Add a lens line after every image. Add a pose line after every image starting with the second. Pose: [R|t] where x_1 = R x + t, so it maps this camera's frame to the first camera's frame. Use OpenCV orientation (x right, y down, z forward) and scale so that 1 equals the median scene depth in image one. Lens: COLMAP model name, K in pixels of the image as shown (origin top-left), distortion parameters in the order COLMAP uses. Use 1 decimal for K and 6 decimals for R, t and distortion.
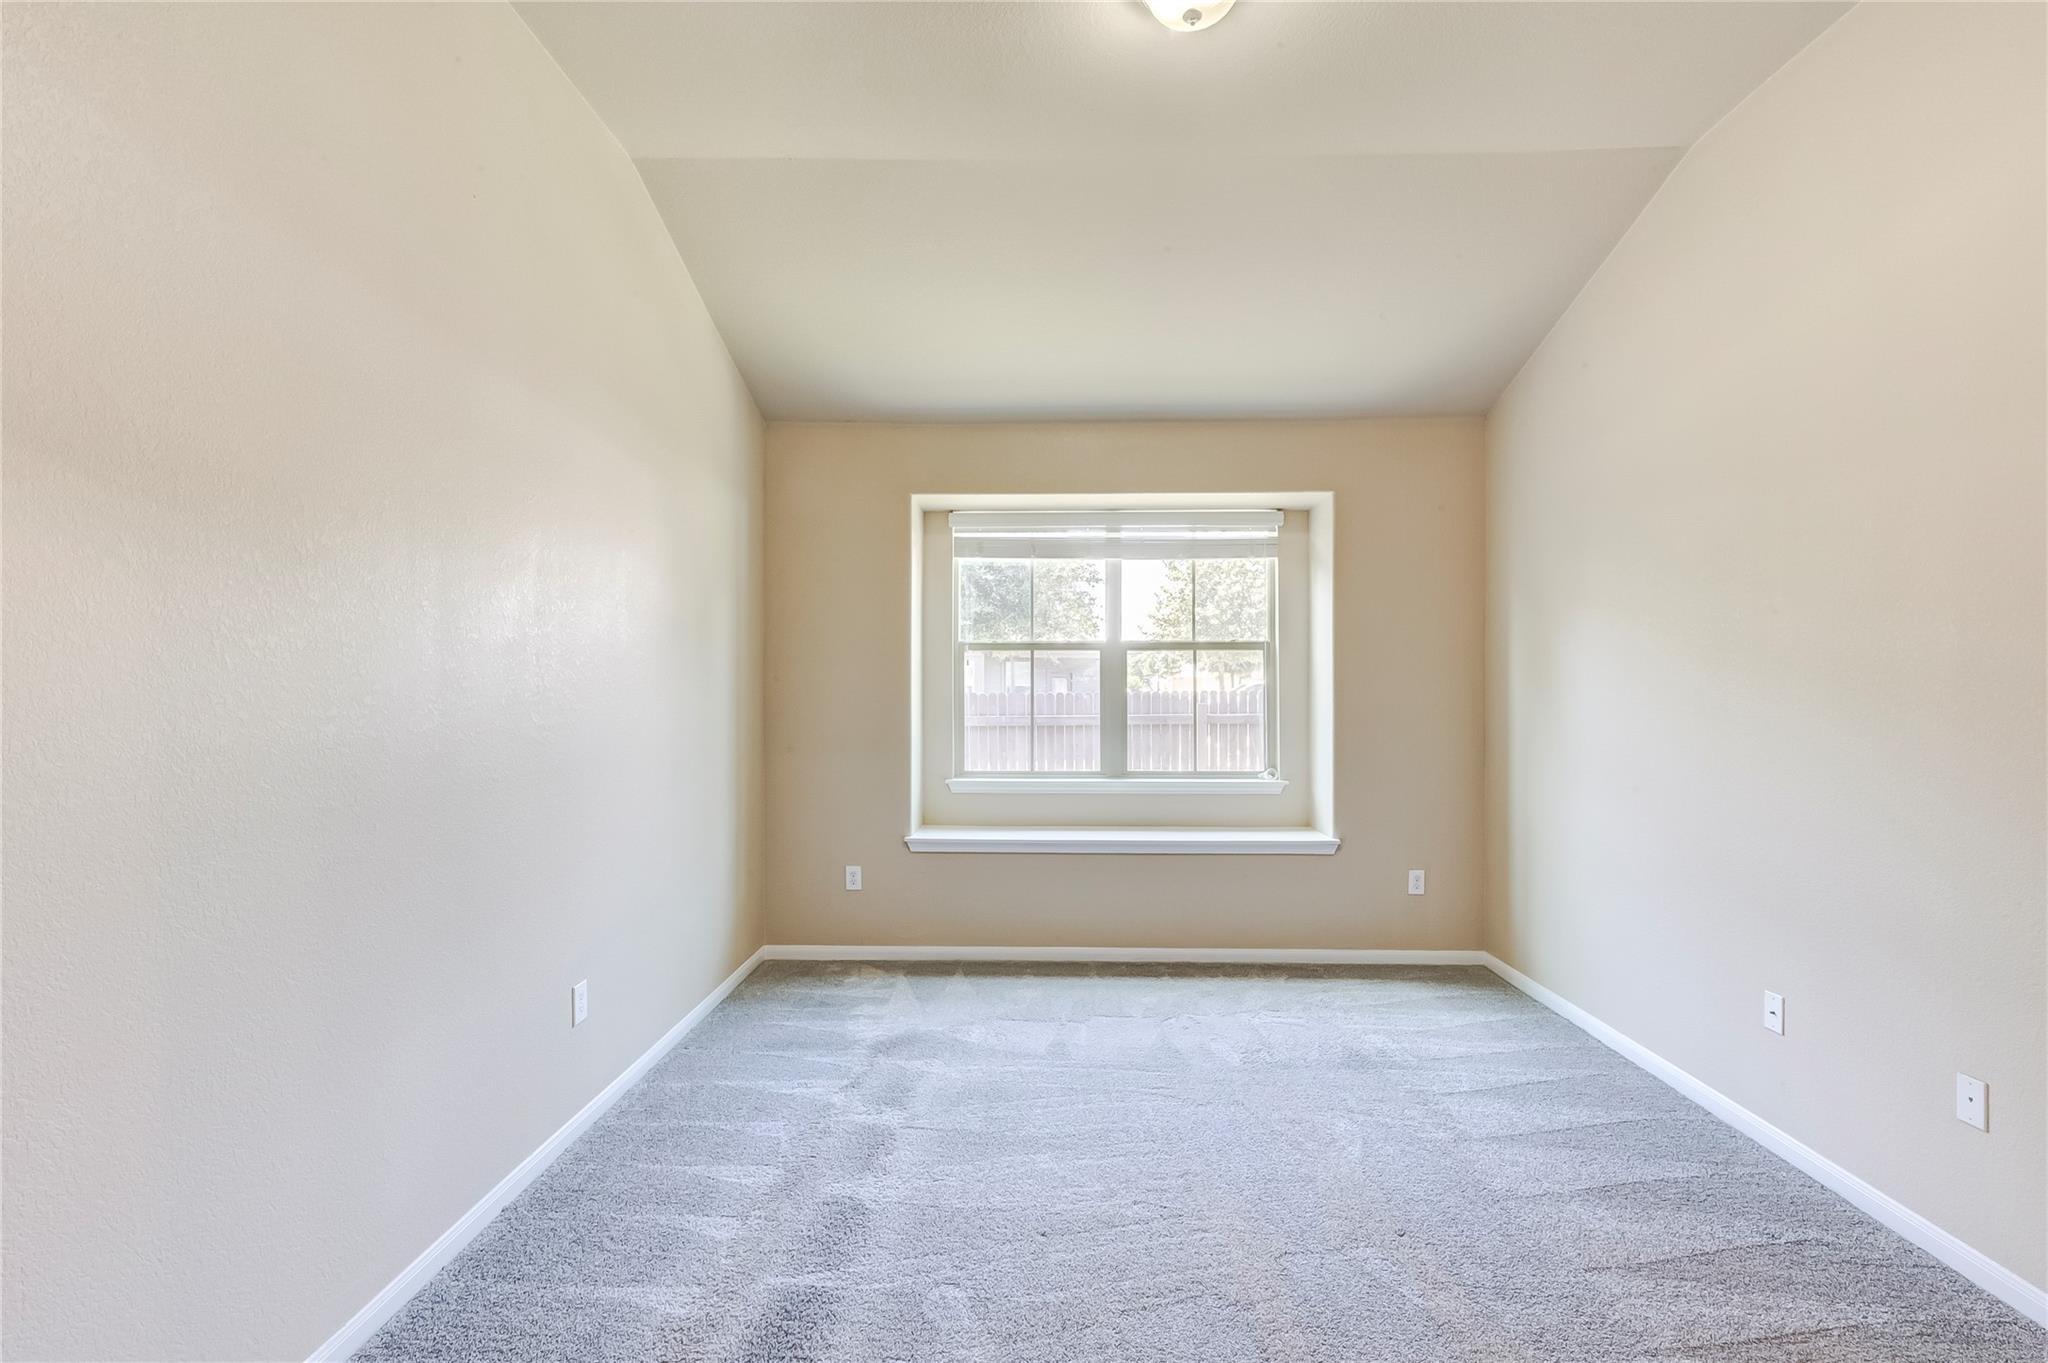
lens RADIAL K [[946.5, 0, 1024.0], [0, 946.5, 689.6], [0, 0, 1]] dist [0.003053, 0.000207]
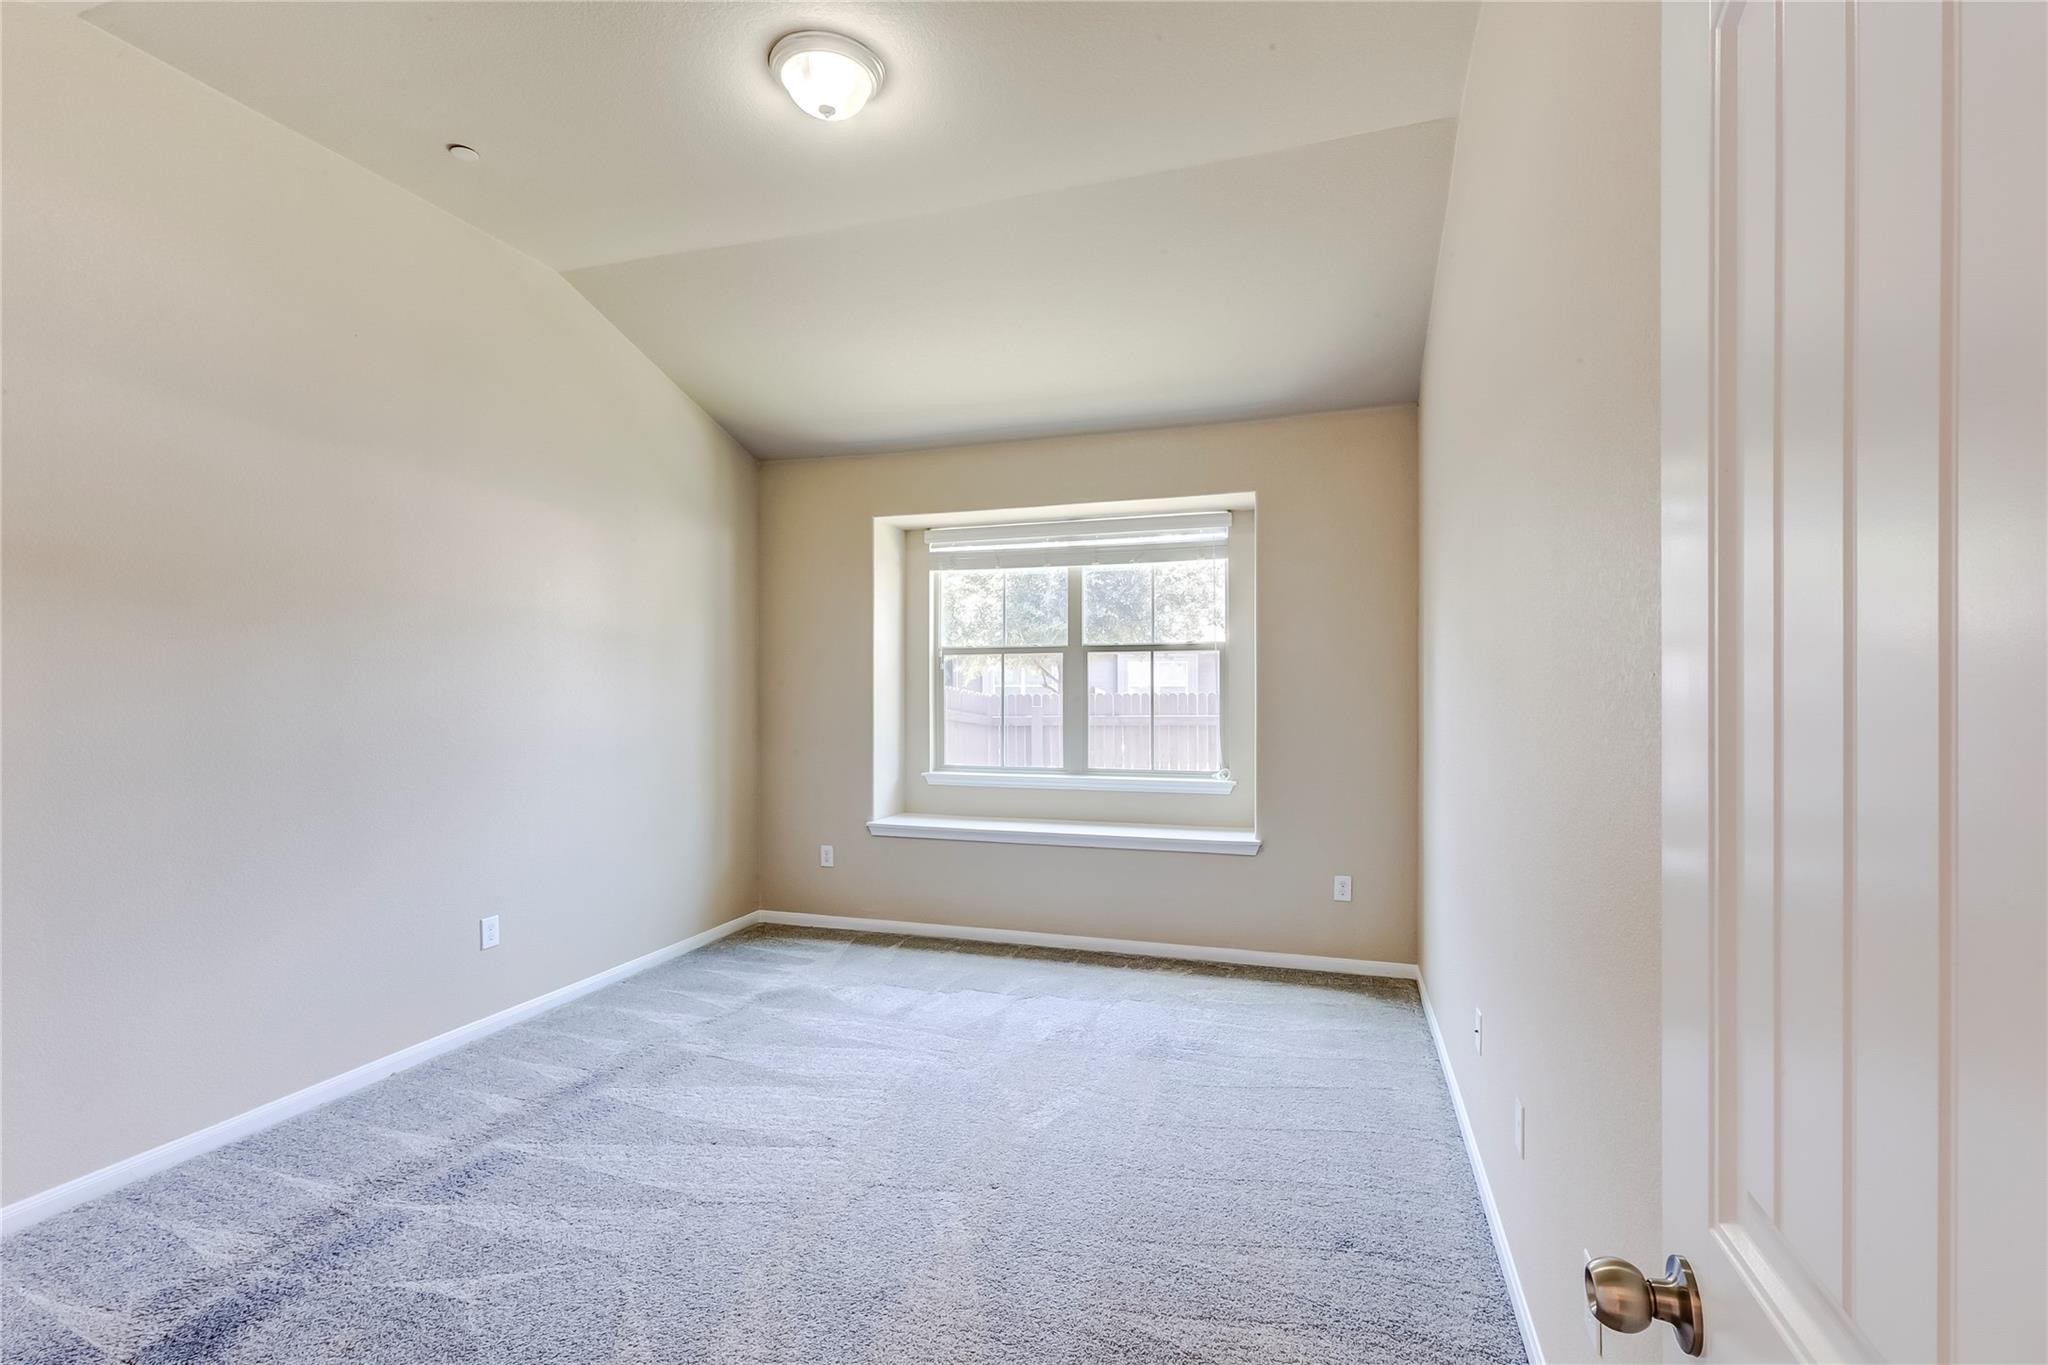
lens RADIAL K [[938.1, 0, 1026.8], [0, 938.1, 689.2], [0, 0, 1]] dist [0.003701, -0.000027]
pose [[0.957776, -0.002761, -0.287503, 0.379884], [0.002383, 0.999996, -0.001662, 0.000122], [0.287507, 0.000907, 0.957778, -0.015555]]
